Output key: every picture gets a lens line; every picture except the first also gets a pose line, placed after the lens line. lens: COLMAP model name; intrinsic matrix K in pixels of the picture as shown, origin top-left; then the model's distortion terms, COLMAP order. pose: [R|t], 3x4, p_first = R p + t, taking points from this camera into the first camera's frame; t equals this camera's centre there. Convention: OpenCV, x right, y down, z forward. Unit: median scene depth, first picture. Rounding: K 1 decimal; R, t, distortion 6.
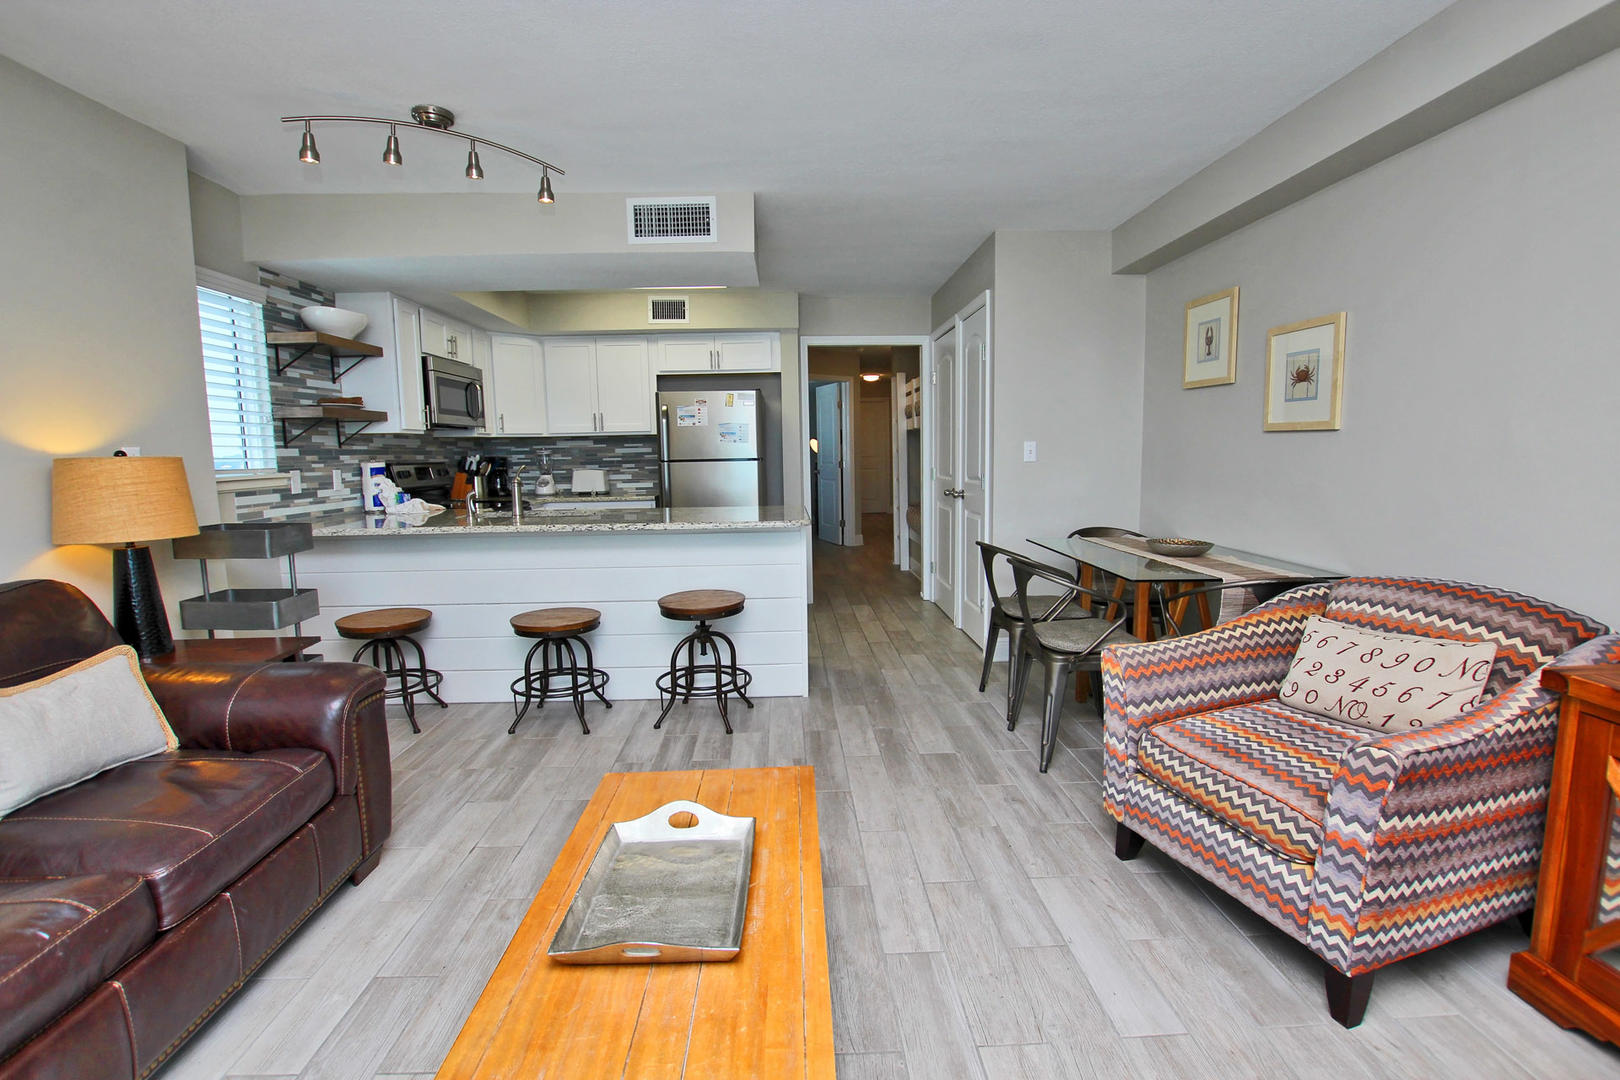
lens RADIAL K [[750.9, 0, 811.3], [0, 750.9, 546.5], [0, 0, 1]] dist [-0.034821, 0.005353]
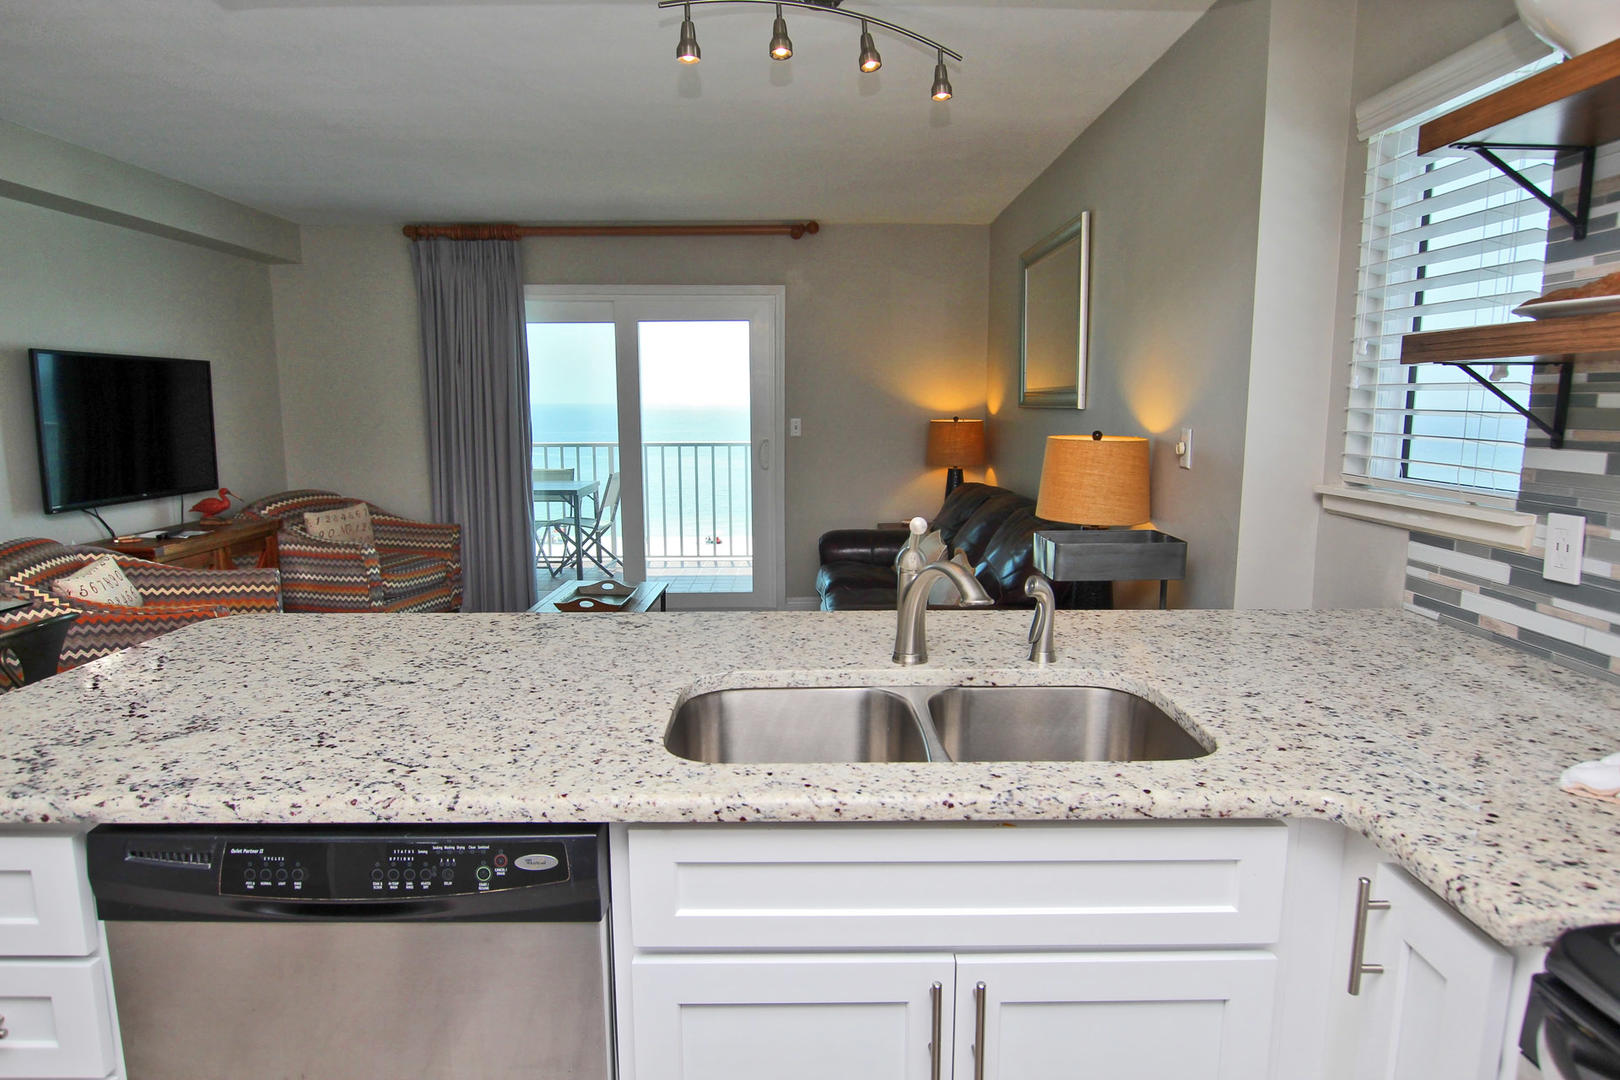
lens RADIAL K [[914.4, 0, 810.0], [0, 914.4, 540.0], [0, 0, 1]] dist [-0.014743, 0.001262]
pose [[-0.999147, 0.013735, 0.038932, -0.381123], [0.023743, 0.962648, 0.269713, -0.220651], [-0.033773, 0.270408, -0.962153, 1.471313]]
